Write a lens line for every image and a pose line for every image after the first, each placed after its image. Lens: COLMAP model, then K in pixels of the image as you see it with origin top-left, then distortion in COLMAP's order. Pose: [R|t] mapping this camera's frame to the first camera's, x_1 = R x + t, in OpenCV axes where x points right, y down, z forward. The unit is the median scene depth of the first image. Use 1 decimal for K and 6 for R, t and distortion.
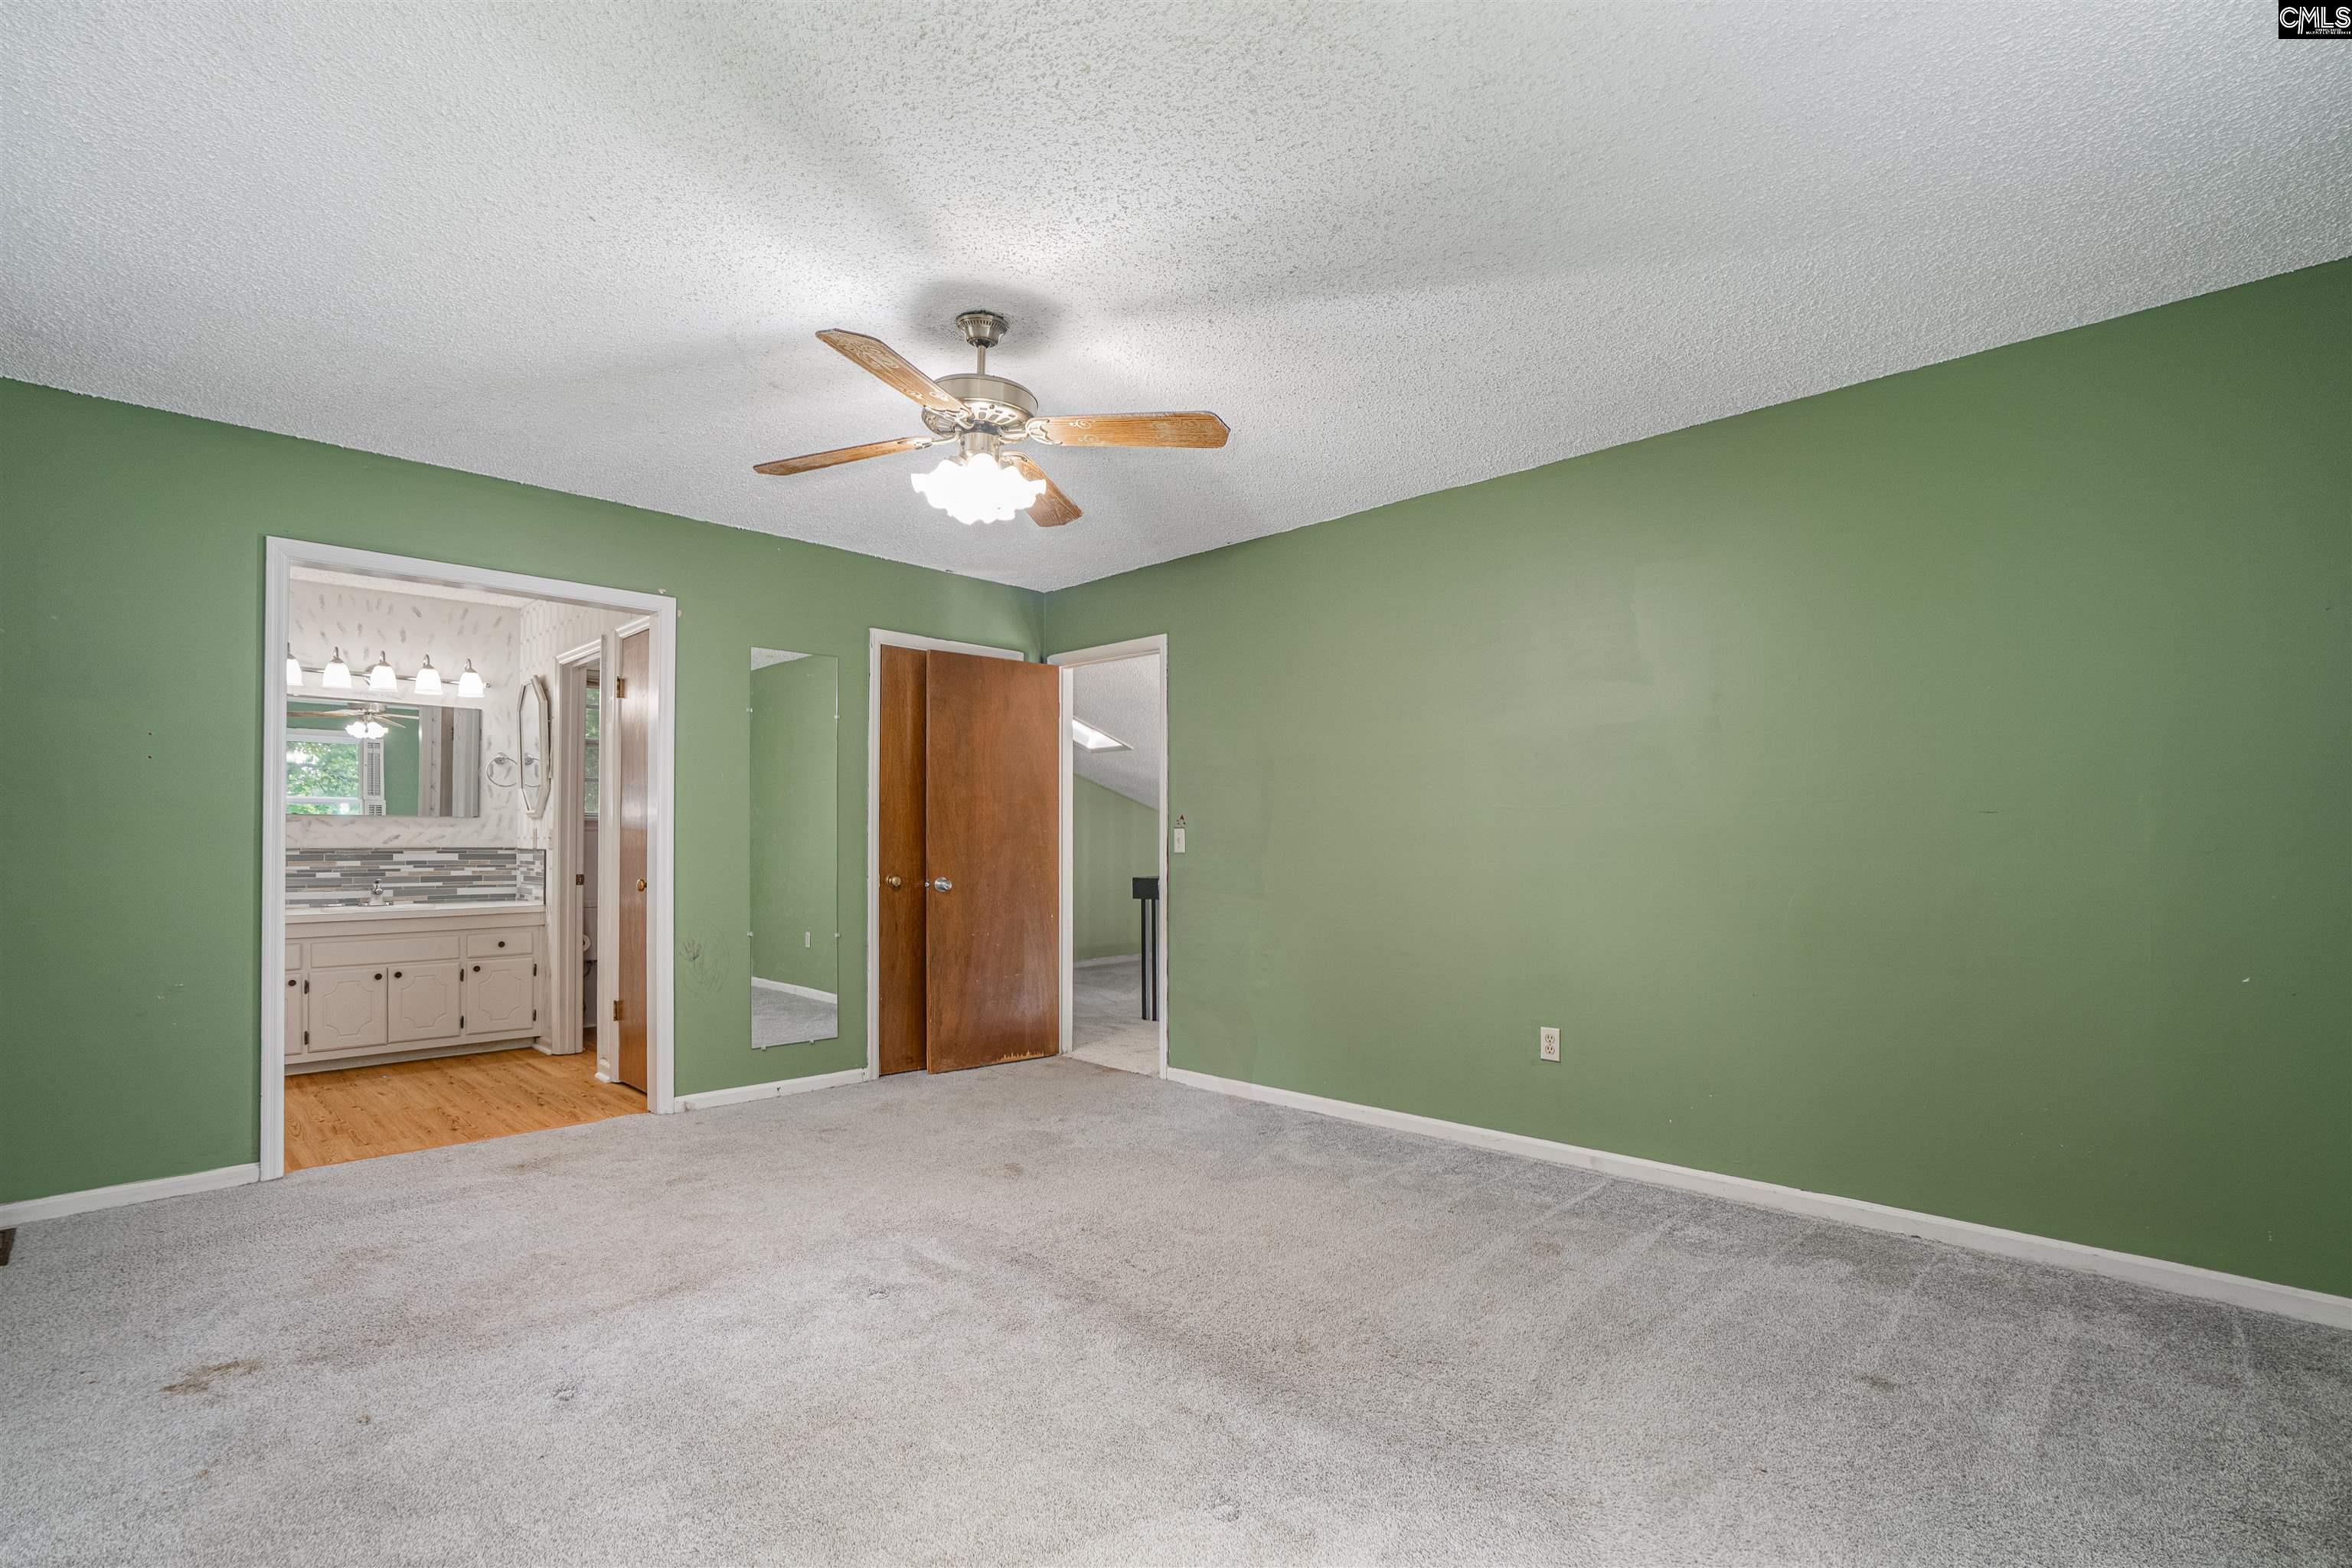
lens RADIAL K [[1064.1, 0, 1158.5], [0, 1064.1, 821.2], [0, 0, 1]] dist [-0.040140, 0.015758]
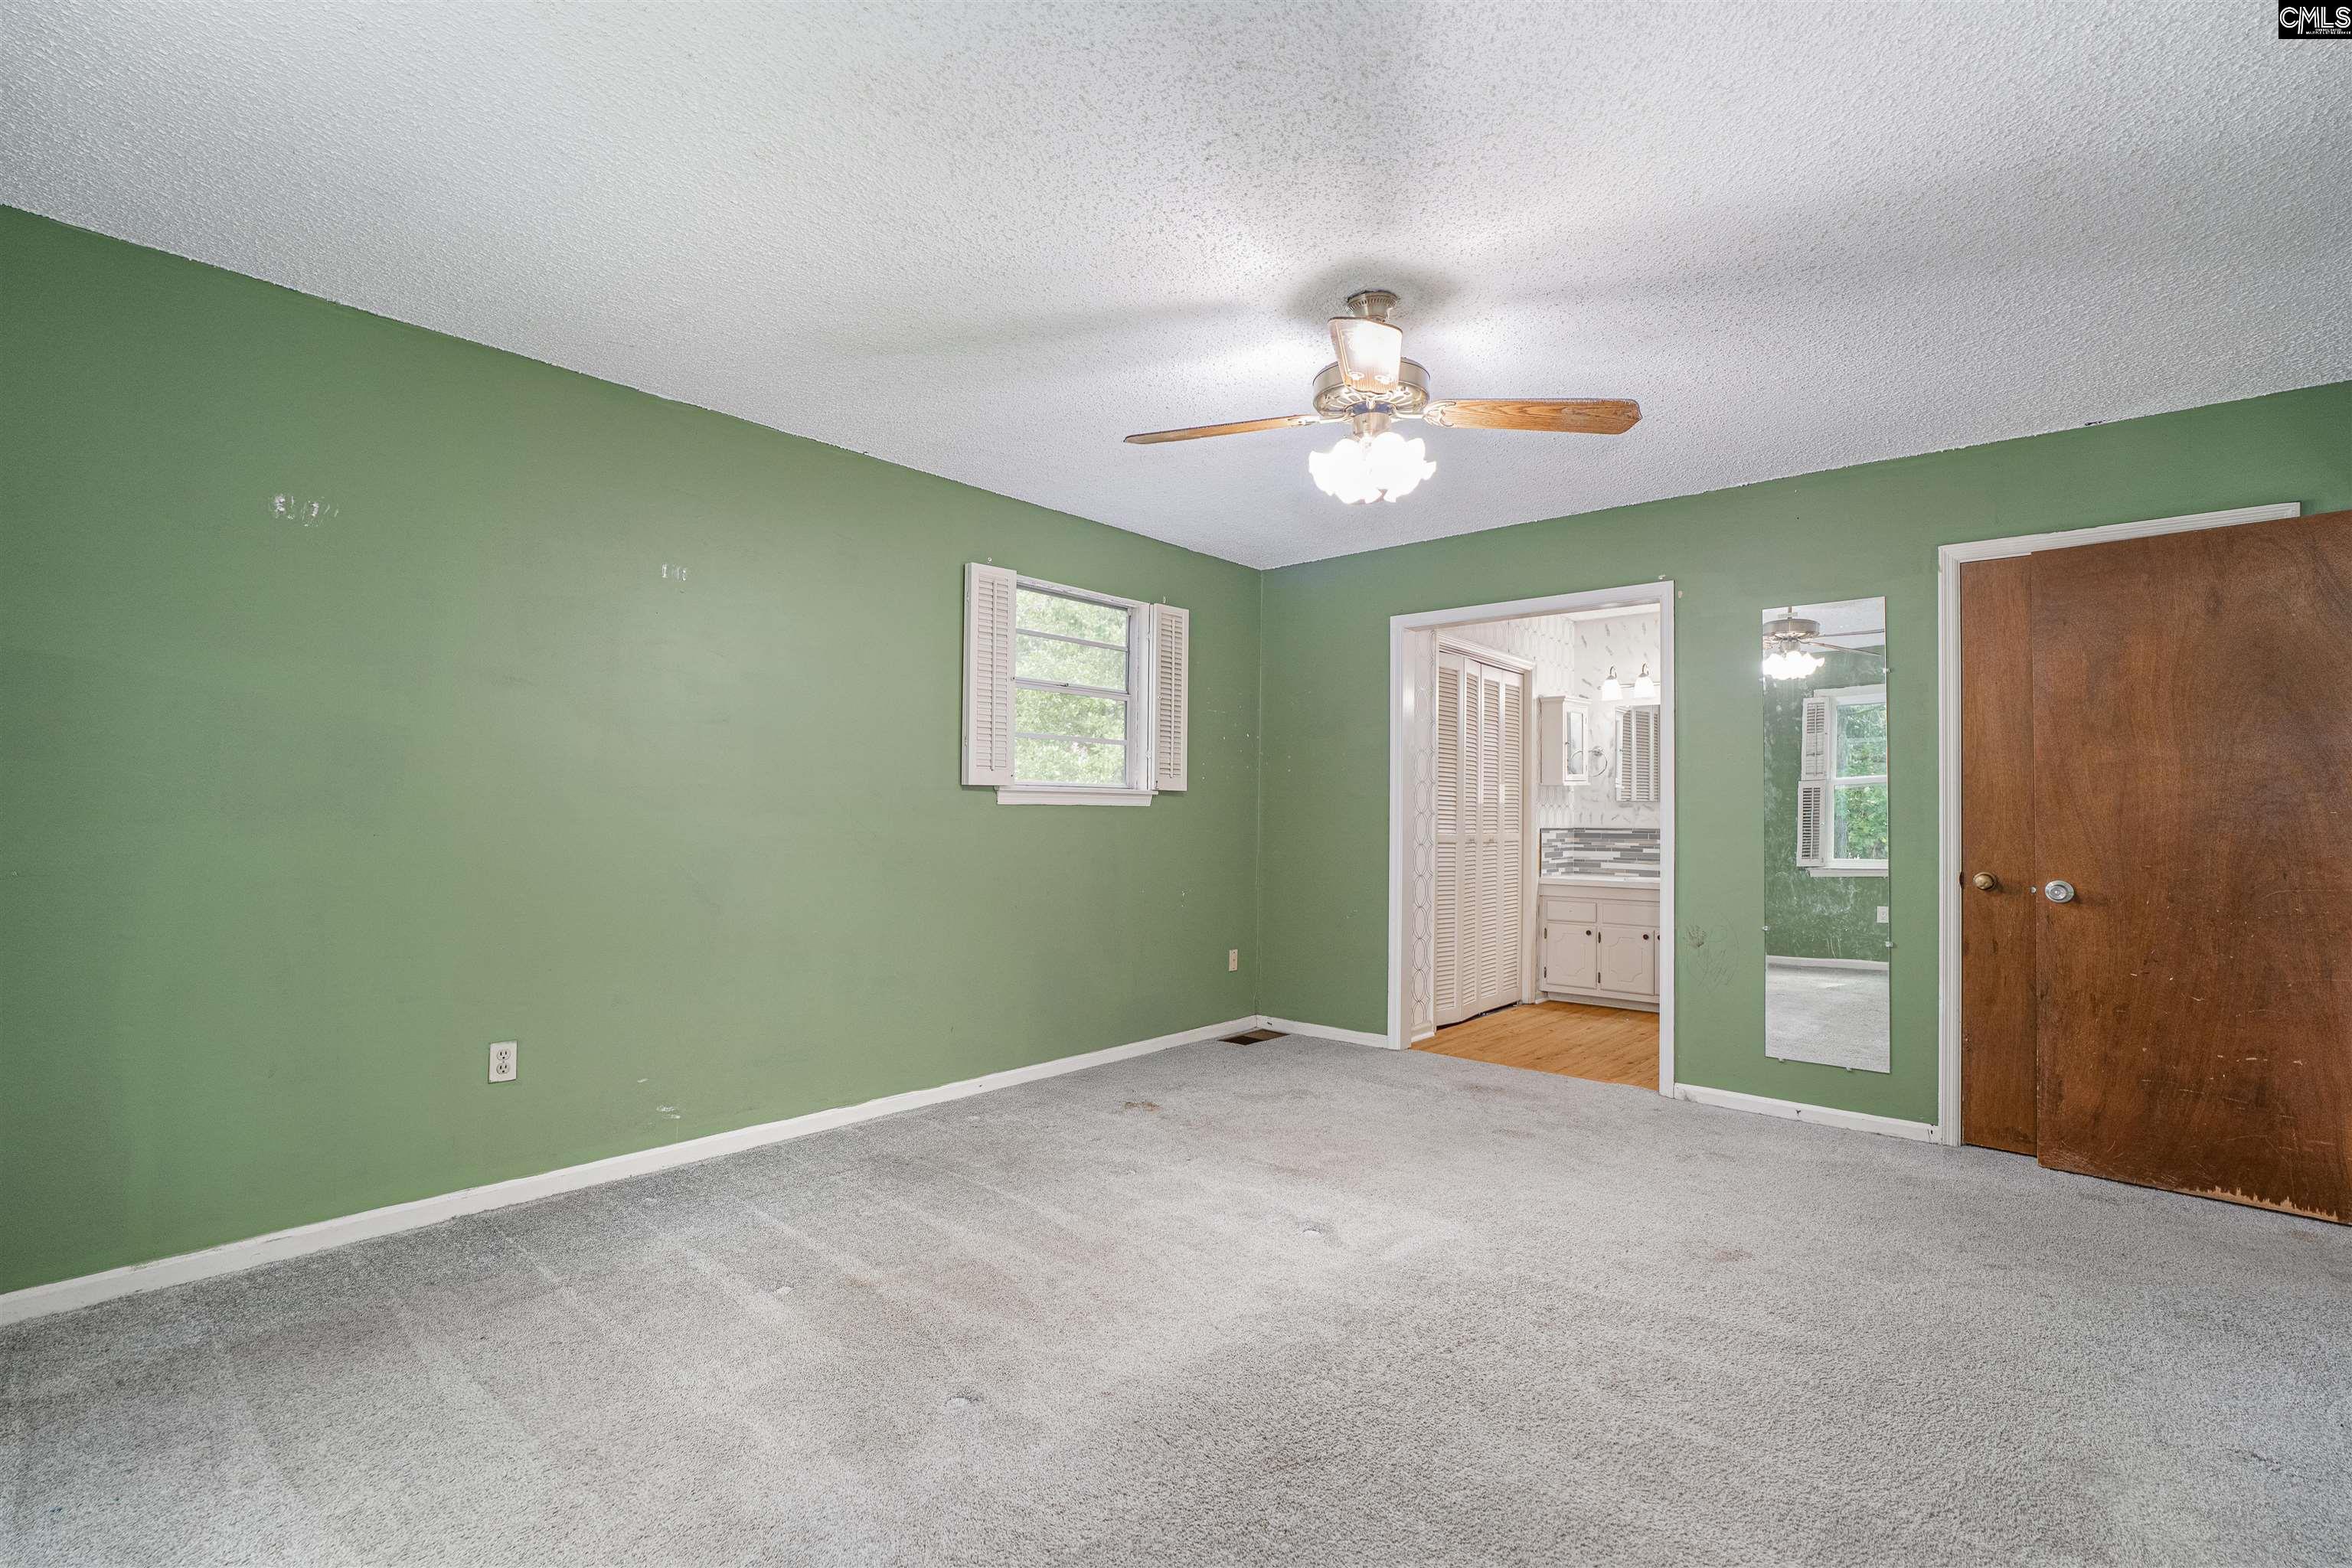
lens RADIAL K [[1052.5, 0, 1176.0], [0, 1052.5, 784.0], [0, 0, 1]] dist [-0.052881, 0.015003]
pose [[0.076358, -0.028899, -0.996662, 0.408449], [0.002433, 0.999582, -0.028797, 0.007902], [0.997077, -0.000226, 0.076397, 0.391378]]
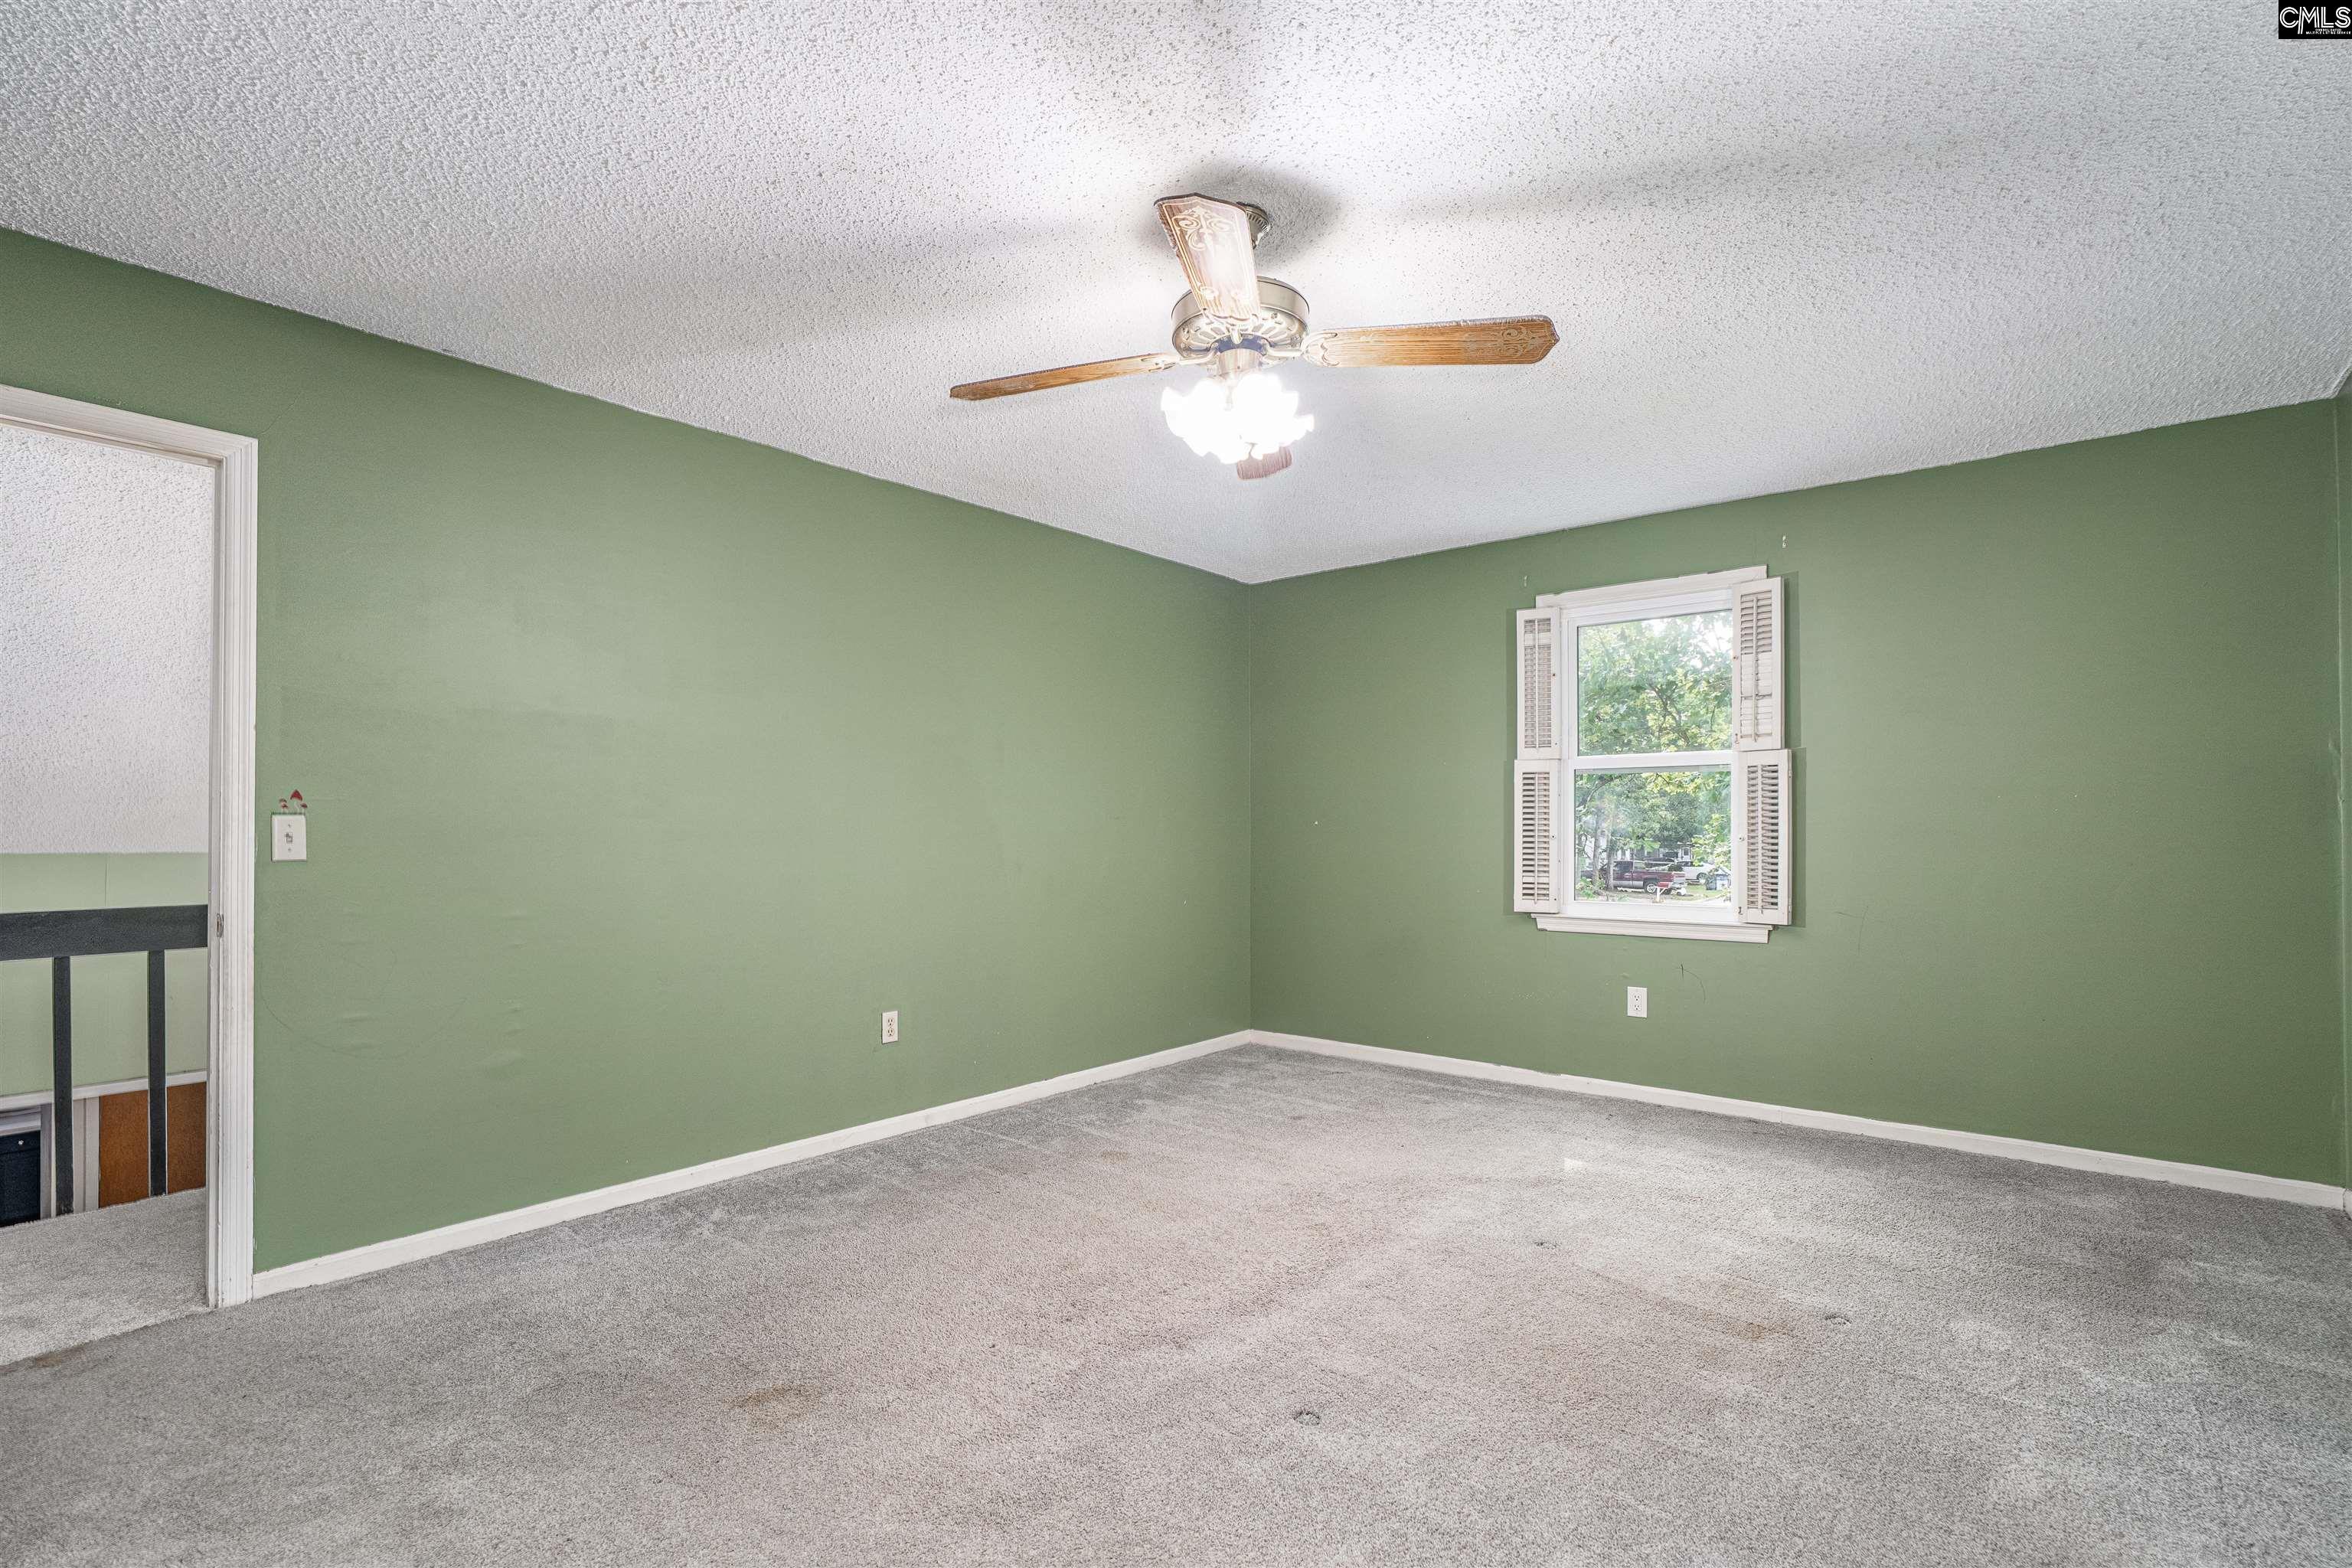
lens RADIAL K [[1079.8, 0, 1167.8], [0, 1079.8, 841.1], [0, 0, 1]] dist [-0.062834, 0.018131]
pose [[-0.068652, -0.011467, 0.997575, -0.522324], [-0.010196, 0.999890, 0.010791, 0.008819], [-0.997589, -0.009431, -0.068761, 0.586435]]
